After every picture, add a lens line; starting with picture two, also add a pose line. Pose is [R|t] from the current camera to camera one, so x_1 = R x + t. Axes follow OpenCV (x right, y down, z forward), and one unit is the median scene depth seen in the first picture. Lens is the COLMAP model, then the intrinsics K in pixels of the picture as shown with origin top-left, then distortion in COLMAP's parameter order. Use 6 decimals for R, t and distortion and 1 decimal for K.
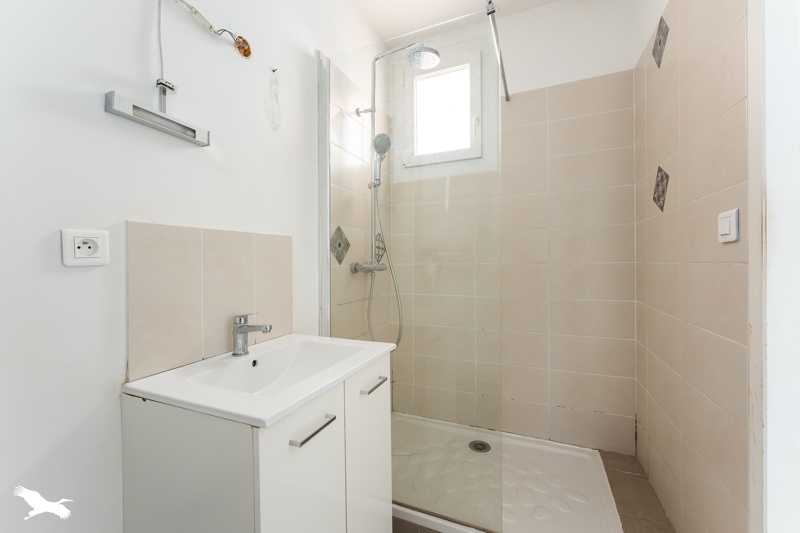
lens RADIAL K [[326.4, 0, 400.0], [0, 326.4, 266.5], [0, 0, 1]] dist [0.000585, 0.000025]
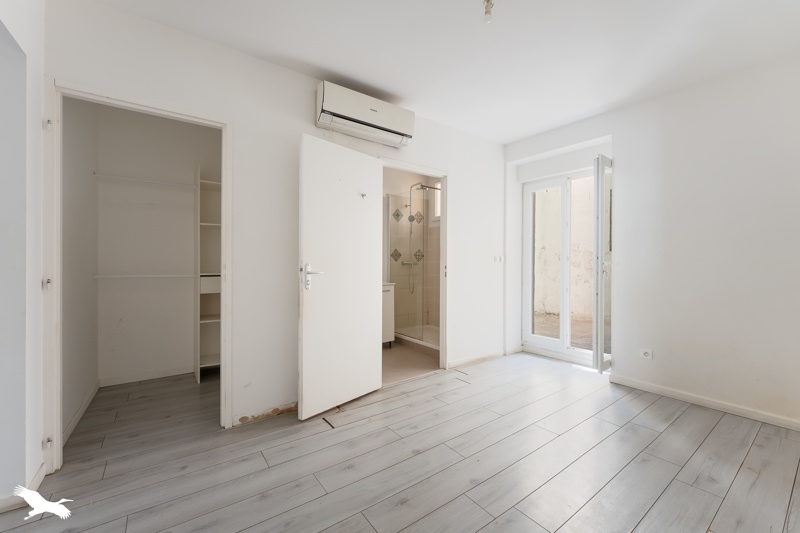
lens RADIAL K [[326.4, 0, 400.0], [0, 326.4, 266.5], [0, 0, 1]] dist [0.000585, 0.000025]
pose [[0.860356, 0.013139, -0.509524, 1.308687], [-0.014281, 0.999897, 0.001670, 0.028870], [0.509494, 0.005839, 0.860455, -1.462032]]
